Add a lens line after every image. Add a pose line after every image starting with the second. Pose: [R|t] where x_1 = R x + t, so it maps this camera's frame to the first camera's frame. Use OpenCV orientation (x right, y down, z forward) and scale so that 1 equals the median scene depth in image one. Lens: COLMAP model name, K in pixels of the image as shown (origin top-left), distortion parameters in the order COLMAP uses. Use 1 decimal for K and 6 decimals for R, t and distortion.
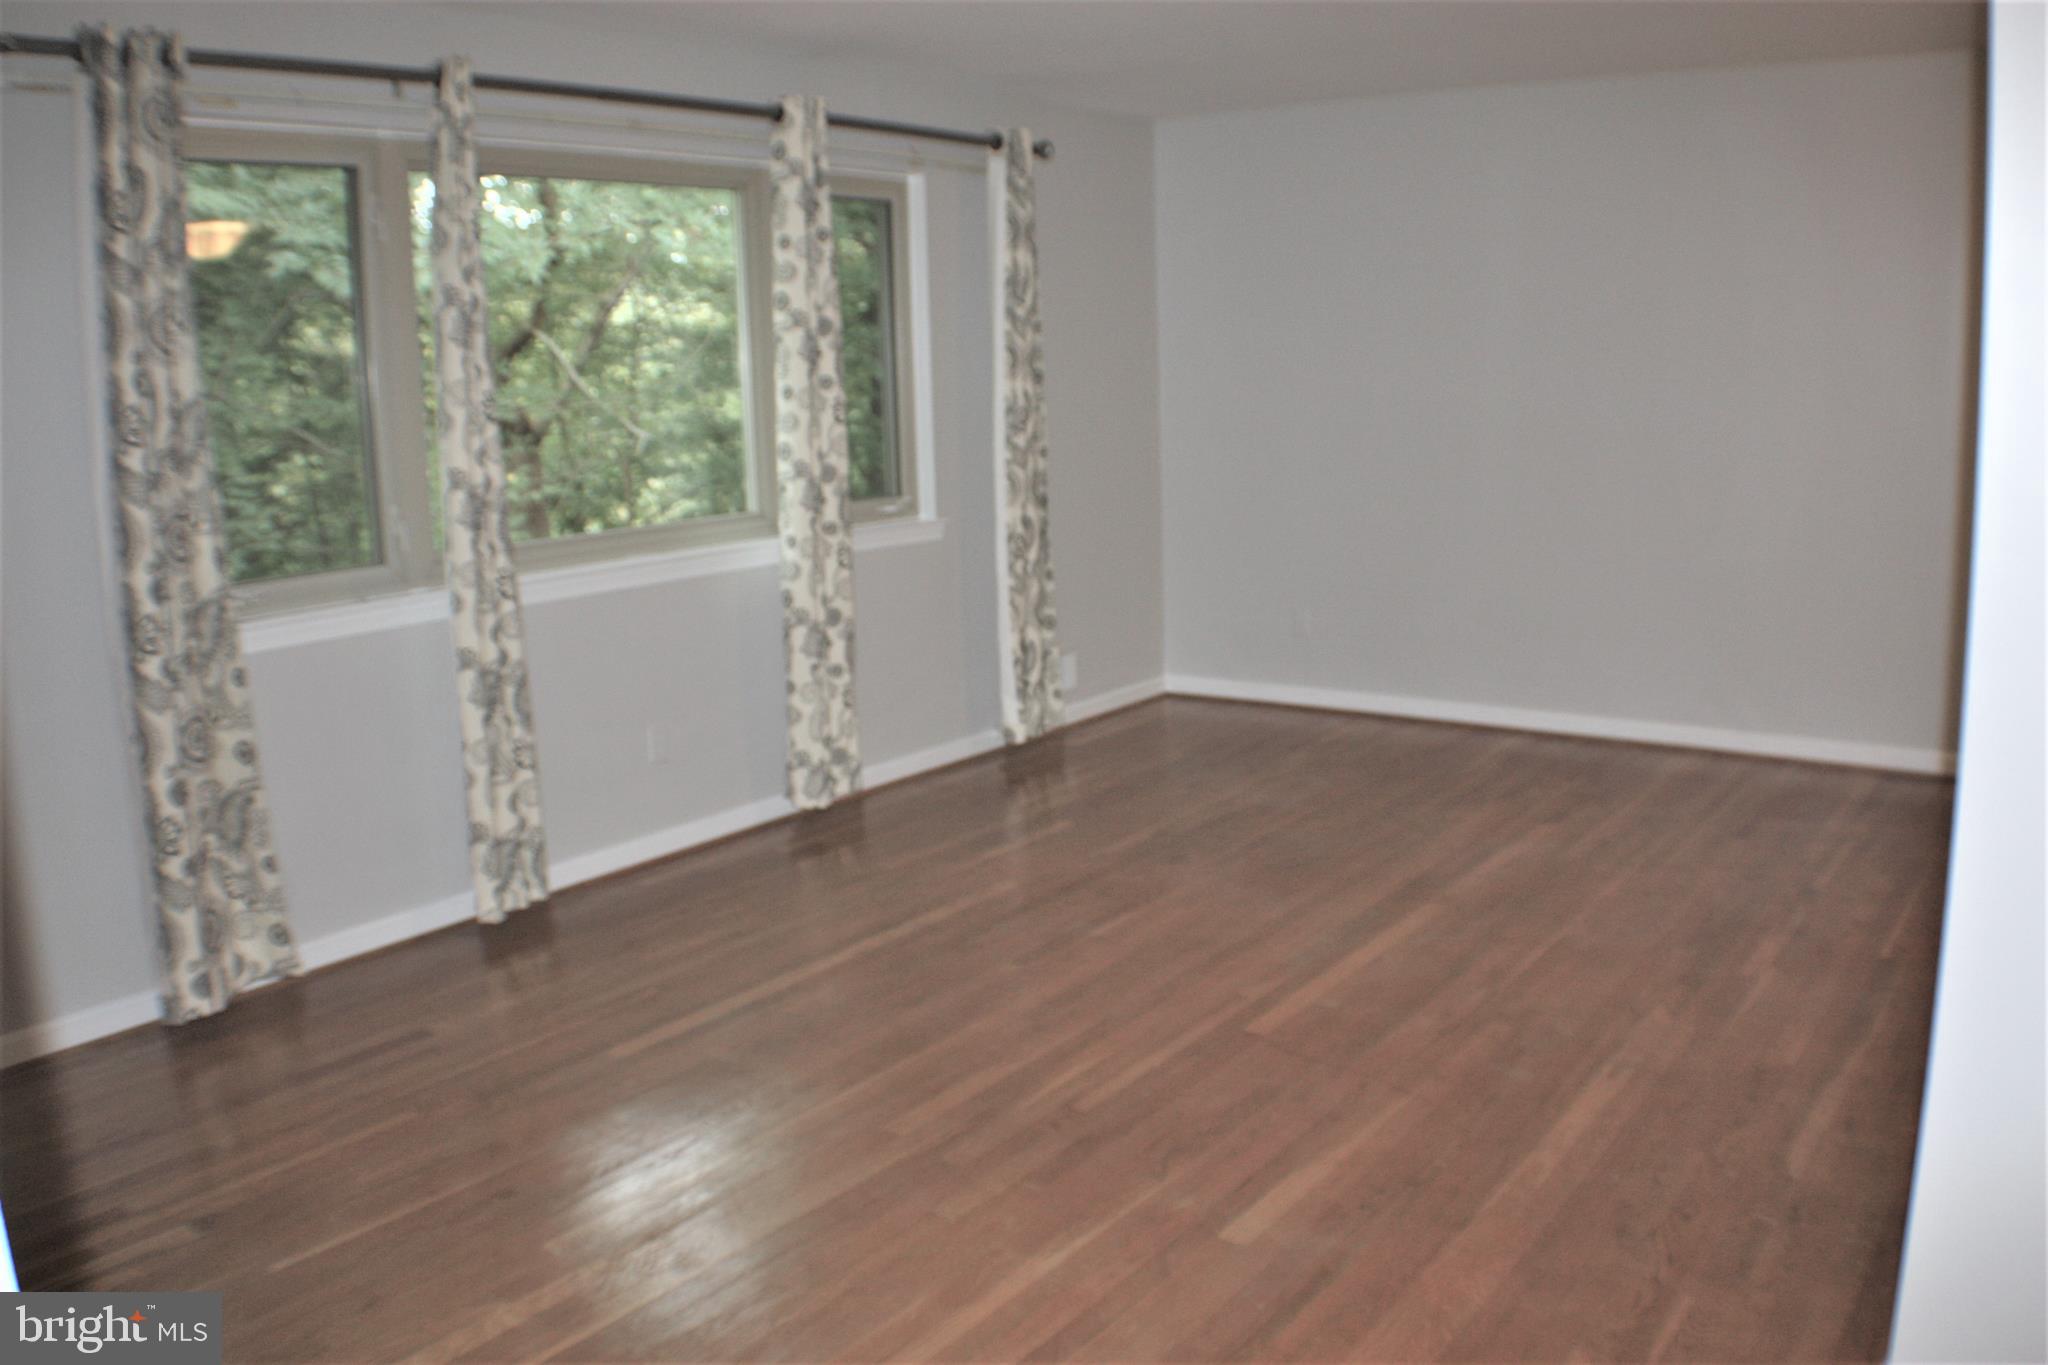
lens RADIAL K [[1690.1, 0, 1024.0], [0, 1690.1, 682.5], [0, 0, 1]] dist [-0.190691, 0.063276]
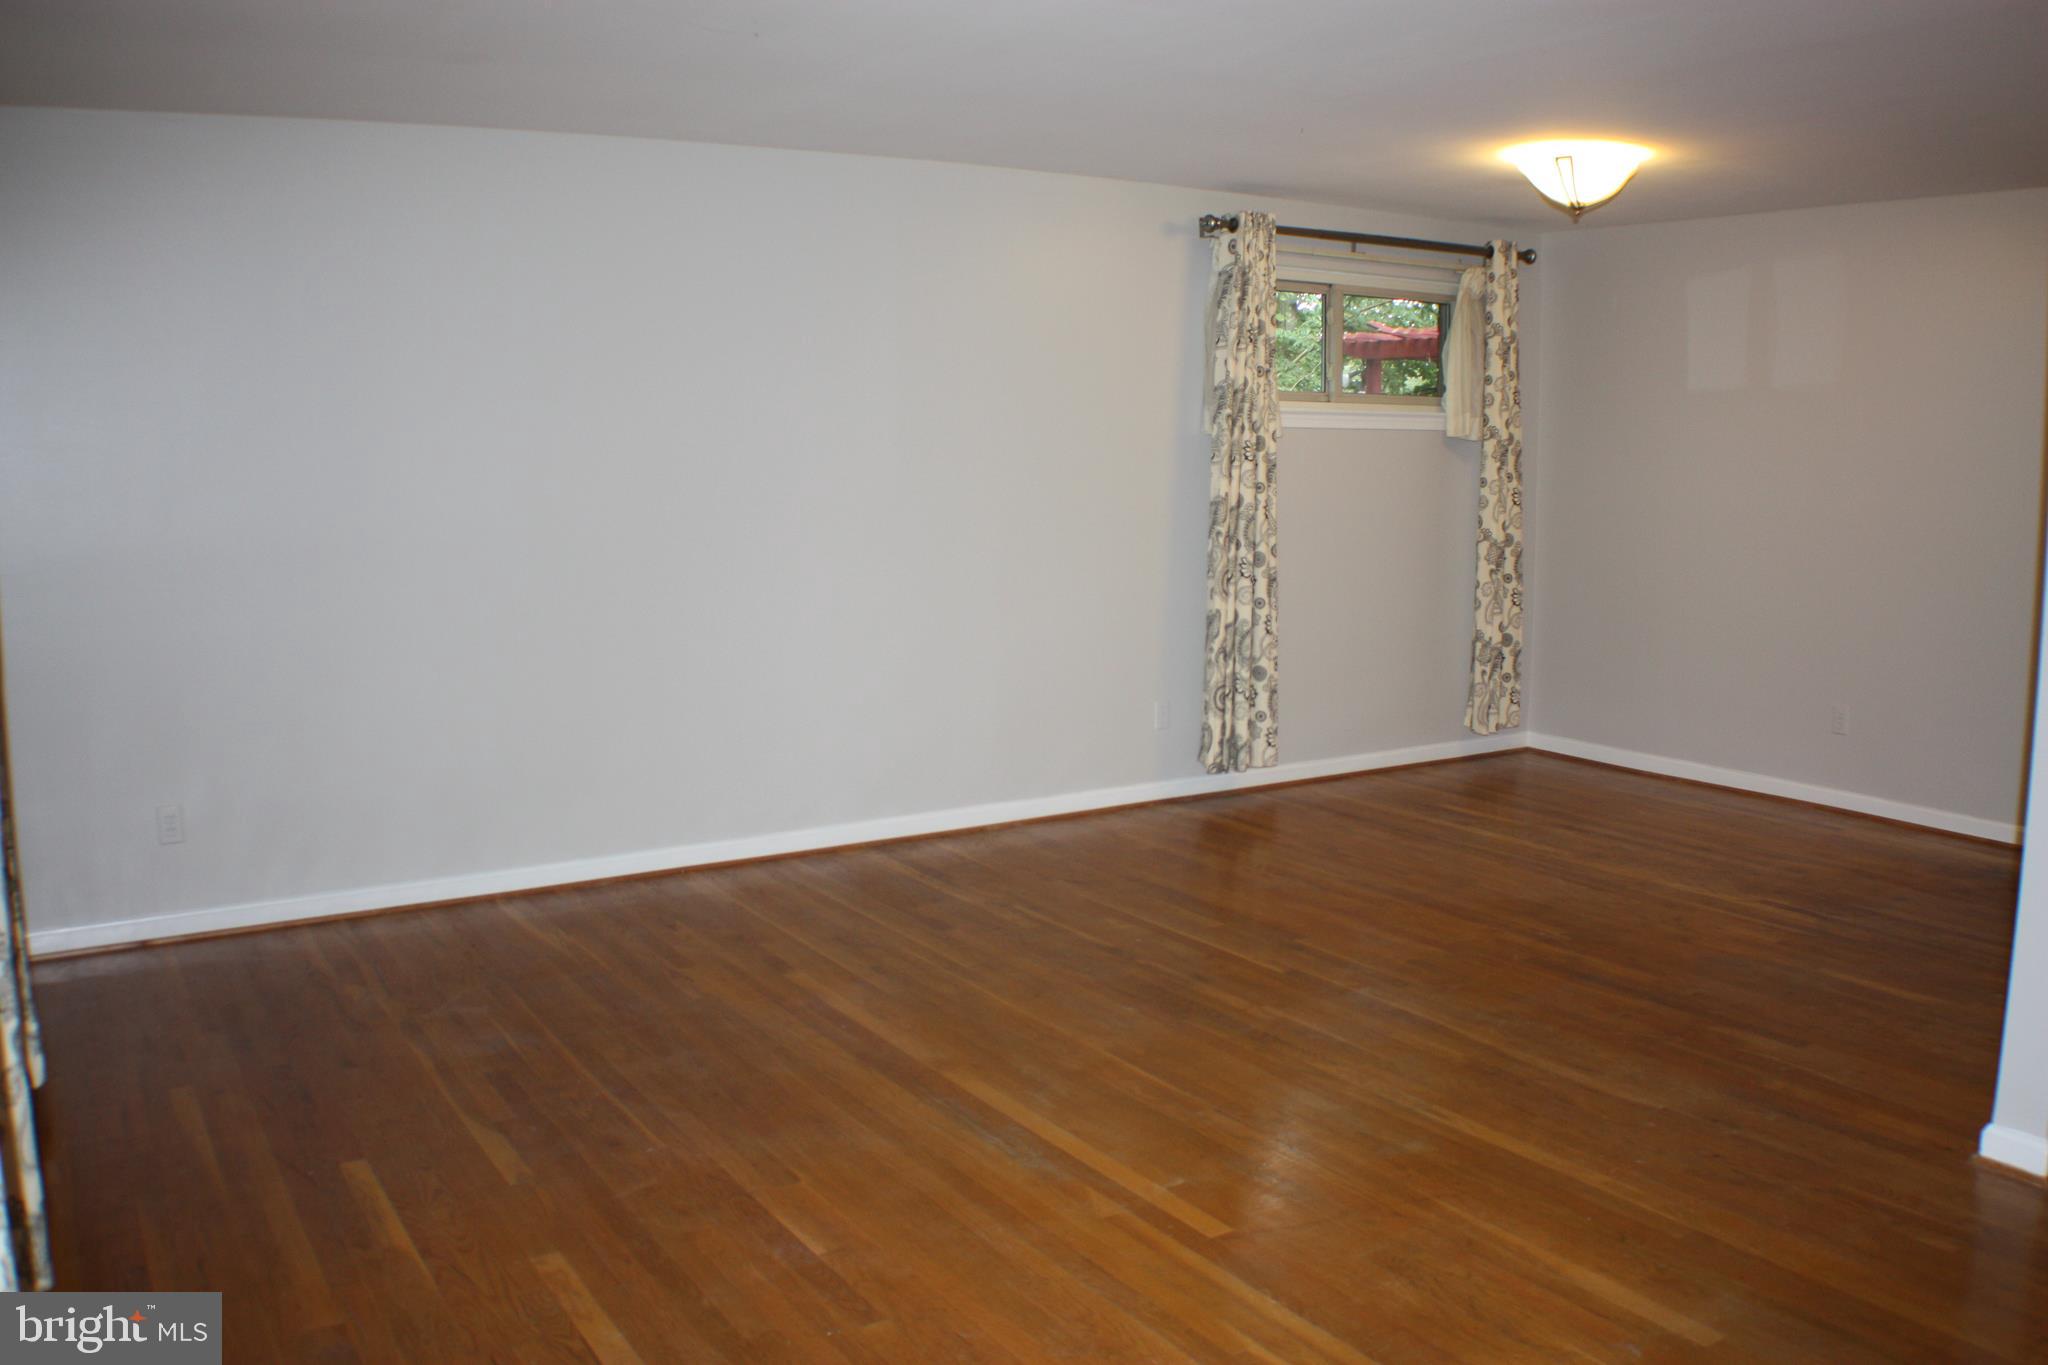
lens RADIAL K [[1690.1, 0, 1024.0], [0, 1690.1, 682.5], [0, 0, 1]] dist [-0.190691, 0.063276]
pose [[0.362139, -0.112212, 0.925345, -0.549427], [0.169402, 0.984119, 0.053043, -0.114082], [-0.916601, 0.137546, 0.375397, 0.601162]]
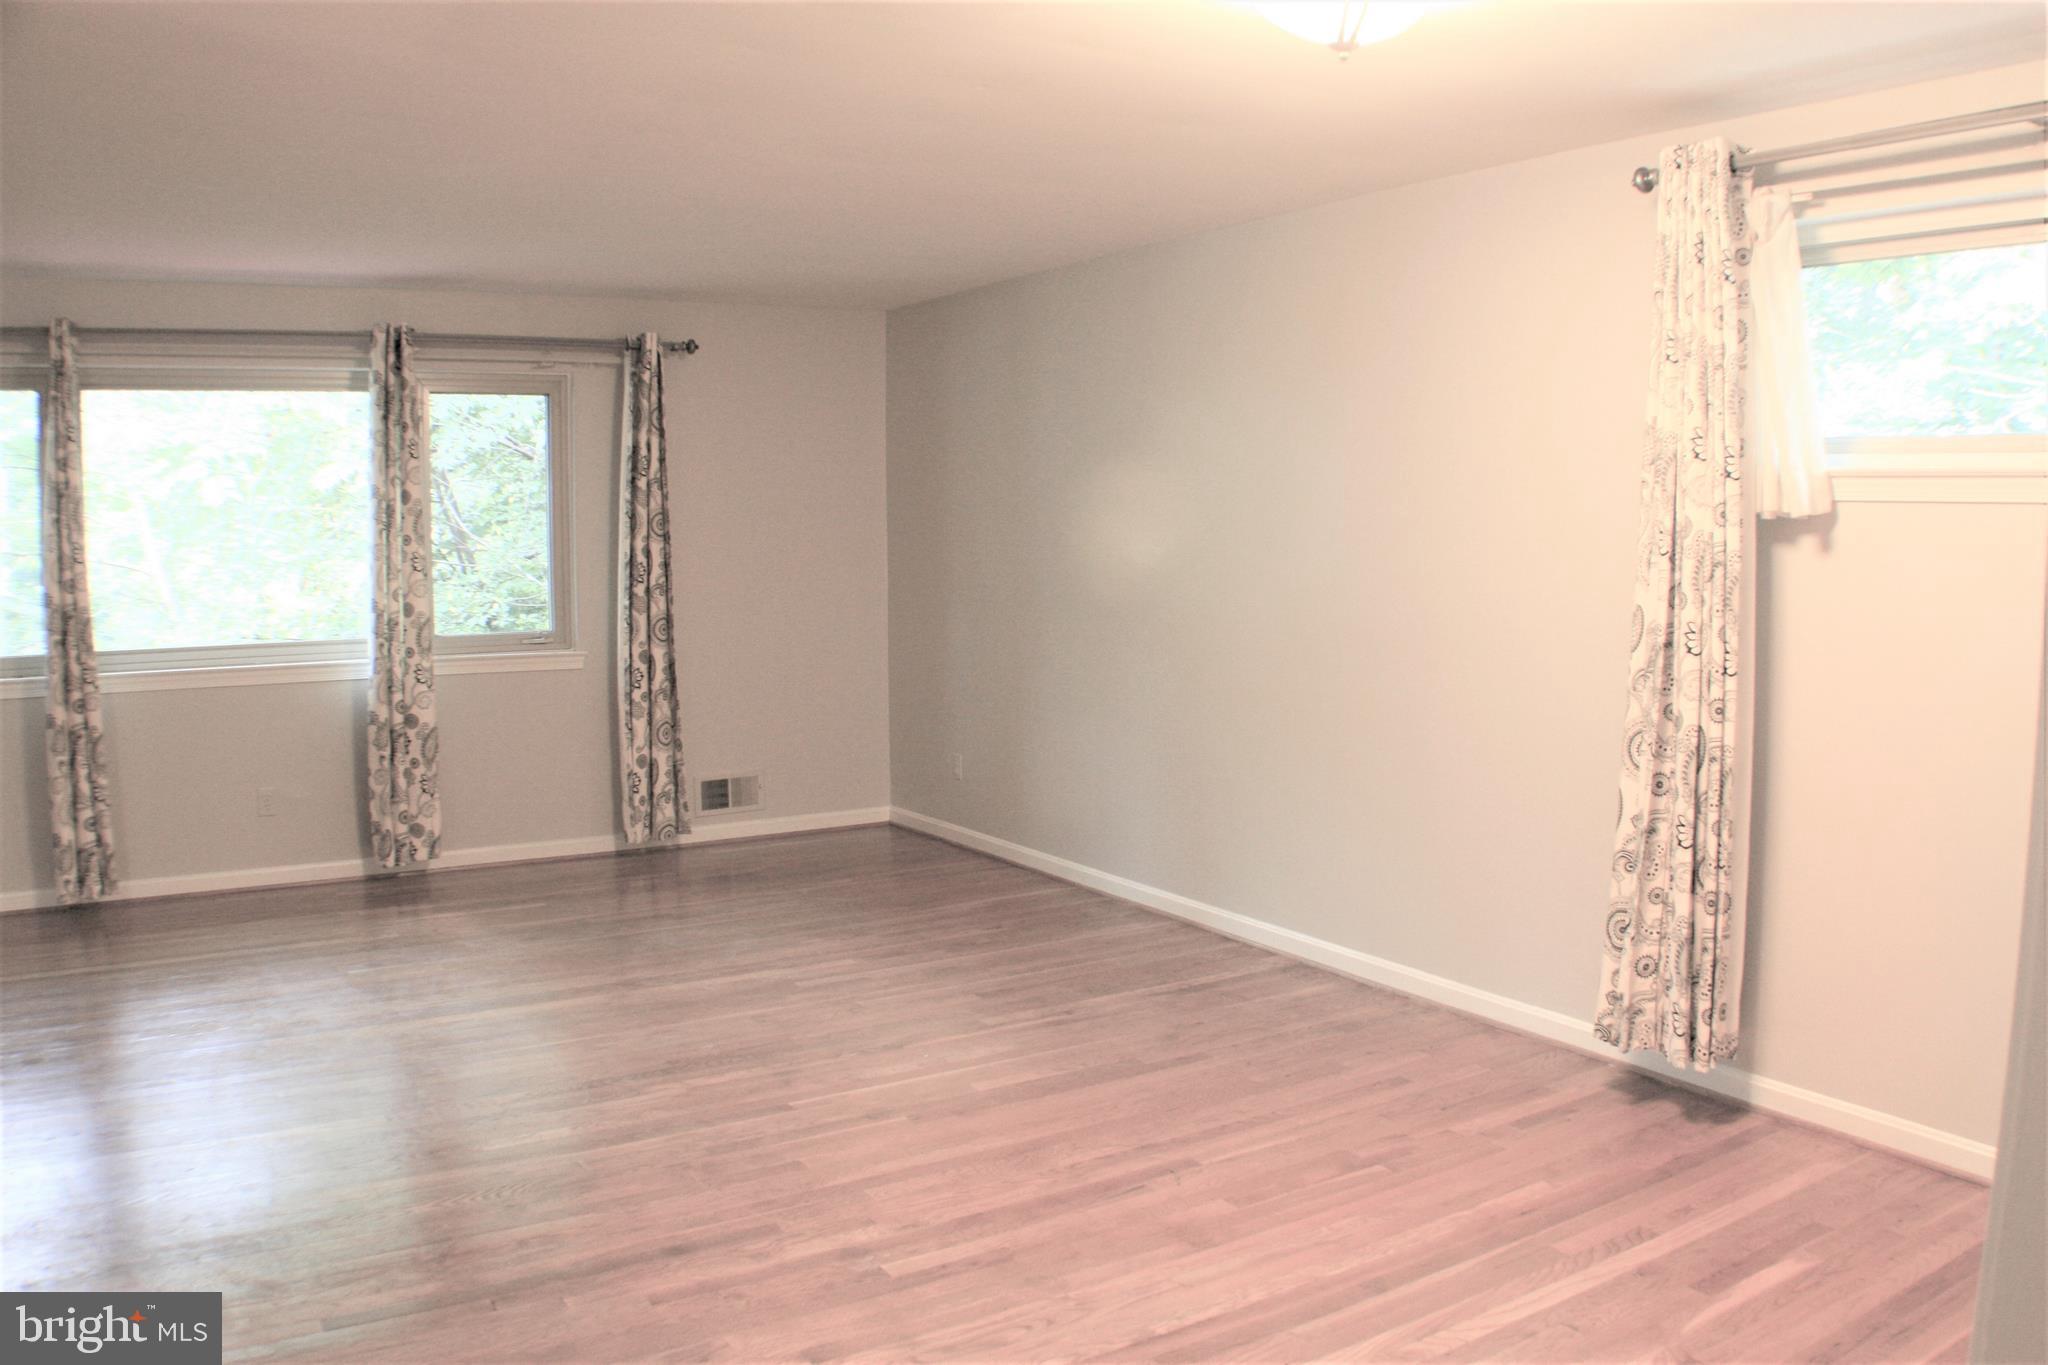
lens RADIAL K [[1623.7, 0, 1024.0], [0, 1623.7, 682.5], [0, 0, 1]] dist [-0.208782, 0.088474]
pose [[0.928965, 0.062926, -0.364781, 0.915107], [-0.093177, 0.993465, -0.065912, -0.038997], [0.358250, 0.095219, 0.928757, 0.059950]]
